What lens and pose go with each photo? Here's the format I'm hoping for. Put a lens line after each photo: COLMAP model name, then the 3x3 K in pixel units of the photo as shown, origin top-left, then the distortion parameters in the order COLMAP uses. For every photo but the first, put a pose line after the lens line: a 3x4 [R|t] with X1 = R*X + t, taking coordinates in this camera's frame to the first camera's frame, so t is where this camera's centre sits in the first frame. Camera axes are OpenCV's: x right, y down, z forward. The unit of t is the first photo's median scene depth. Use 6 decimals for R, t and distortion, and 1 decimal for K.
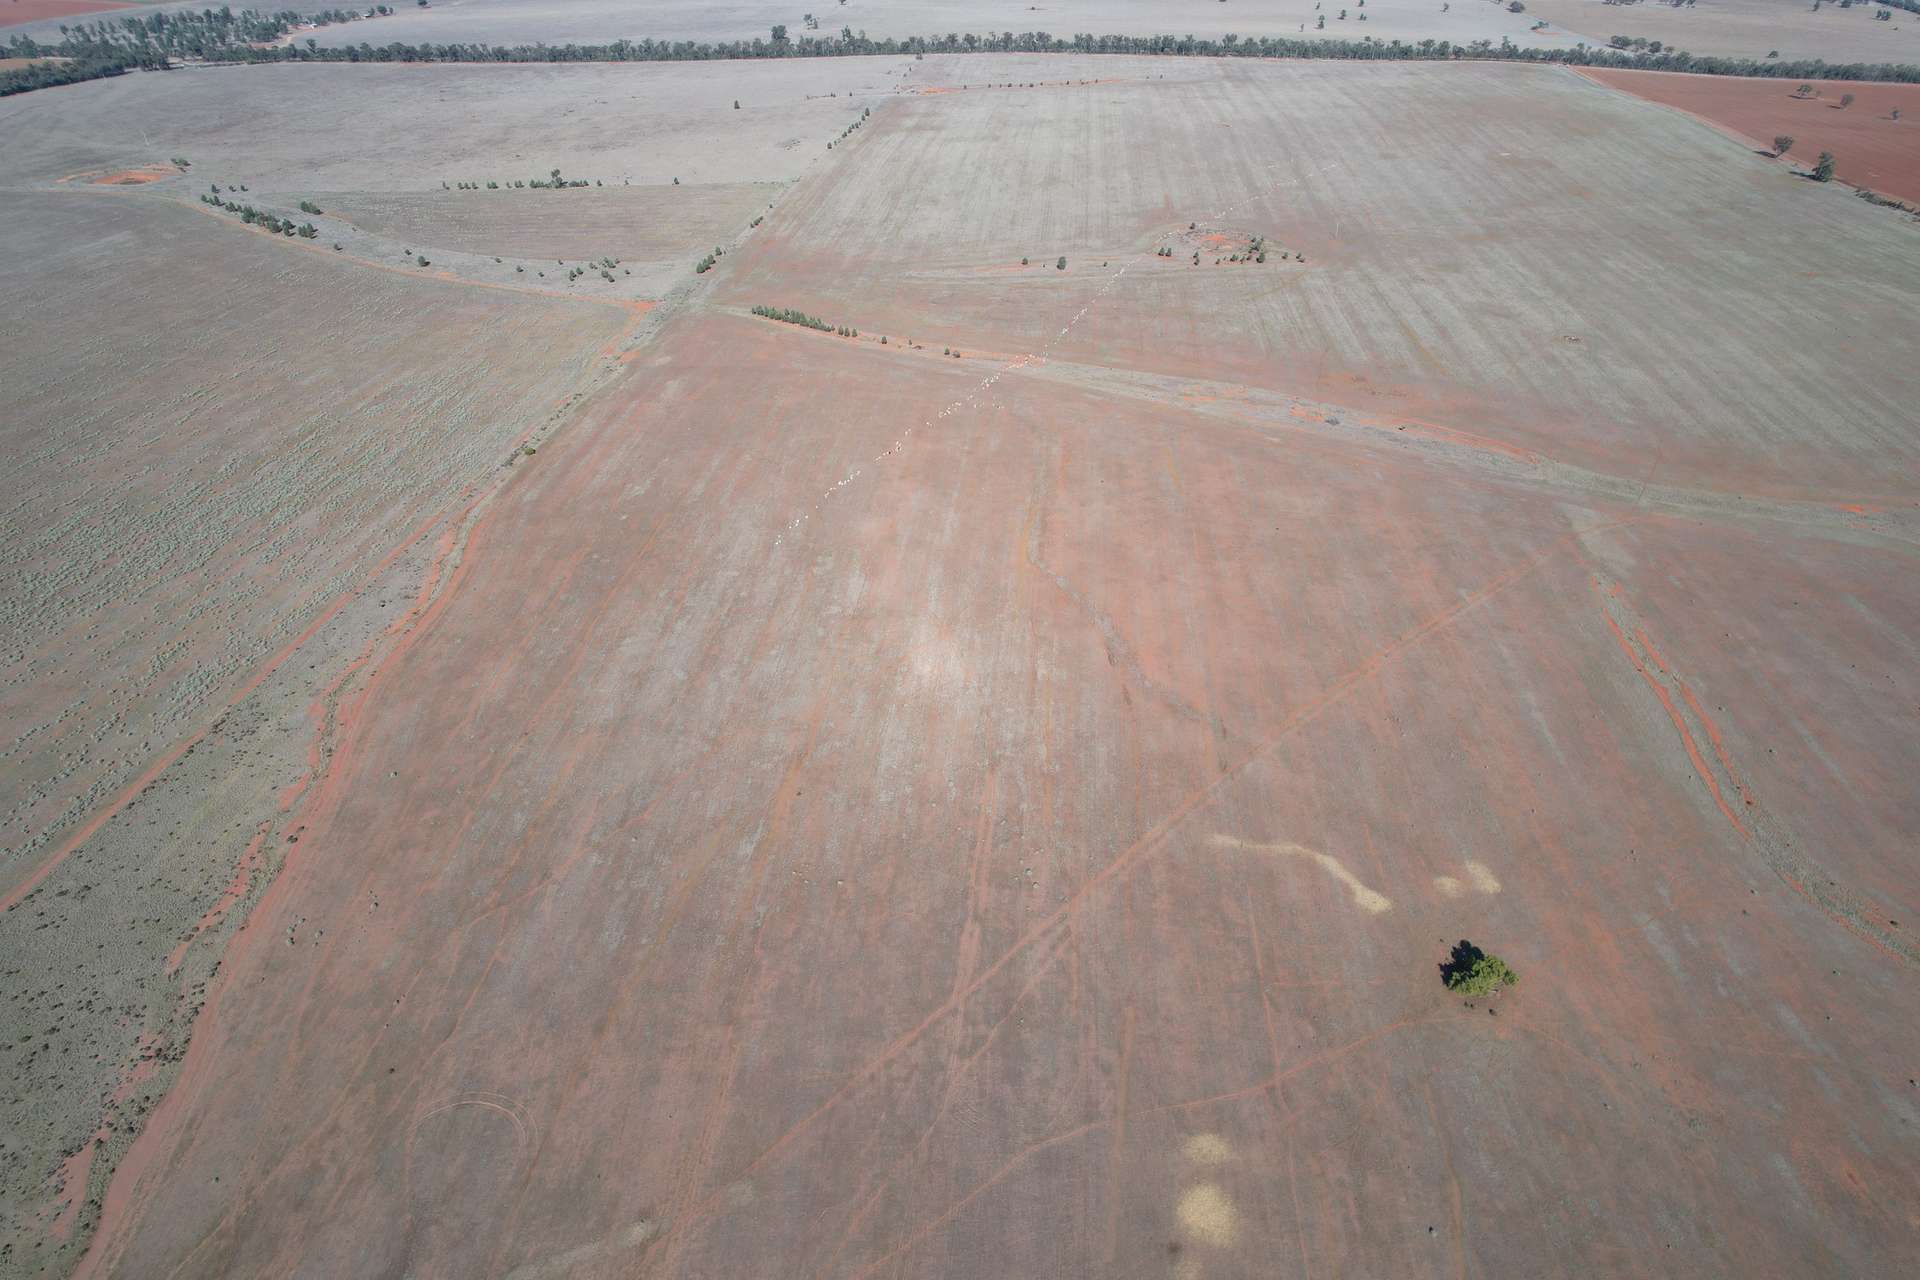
lens RADIAL K [[1229.0, 0, 970.7], [0, 1229.0, 644.9], [0, 0, 1]] dist [-0.076809, 0.070153]
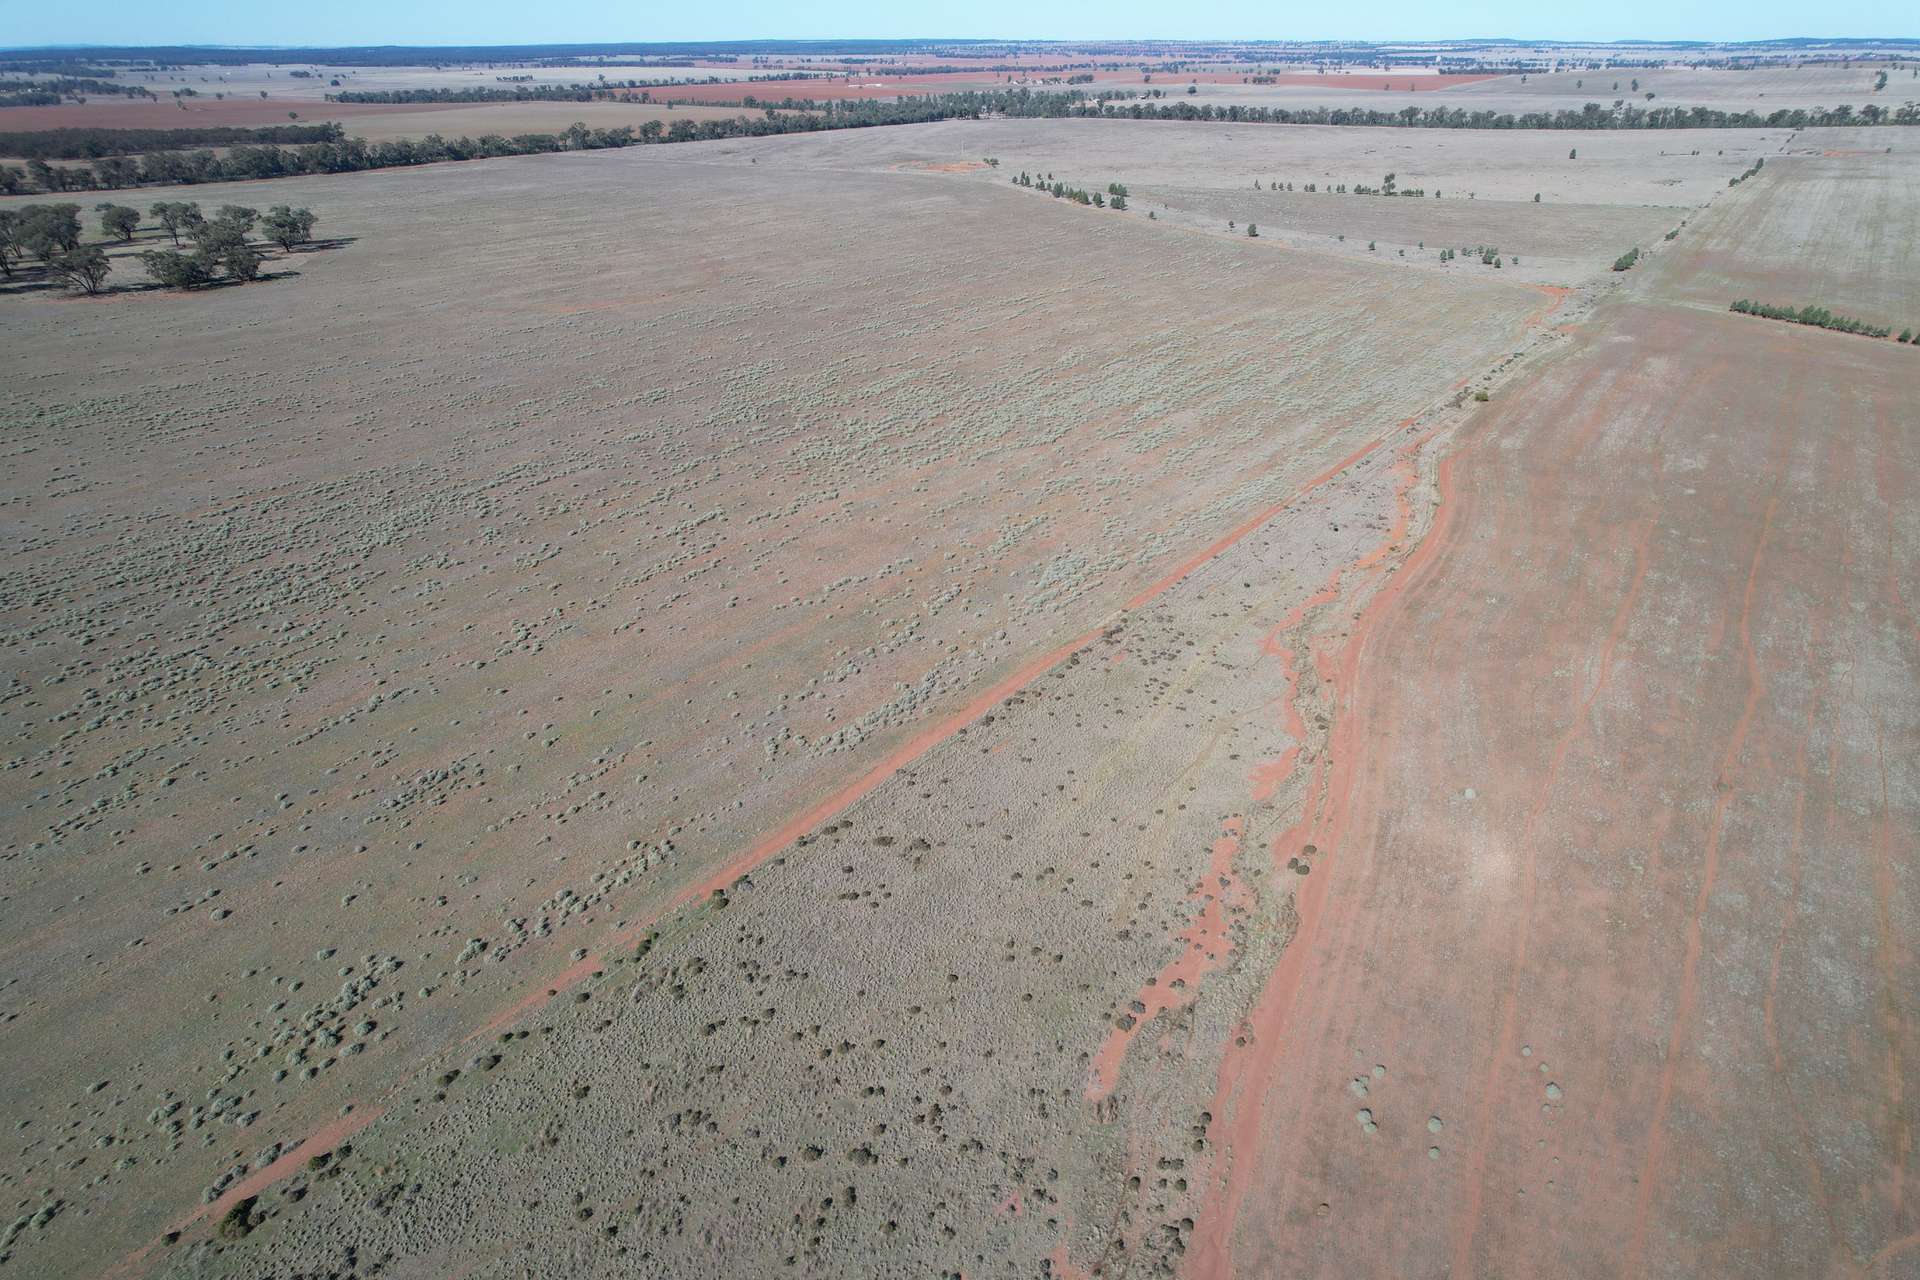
lens RADIAL K [[1229.0, 0, 966.7], [0, 1229.0, 660.2], [0, 0, 1]] dist [-0.076809, 0.070153]
pose [[0.869648, 0.216445, -0.443695, -0.340164], [-0.256393, 0.966067, -0.031265, 0.093040], [0.421871, 0.140950, 0.895633, 0.359121]]
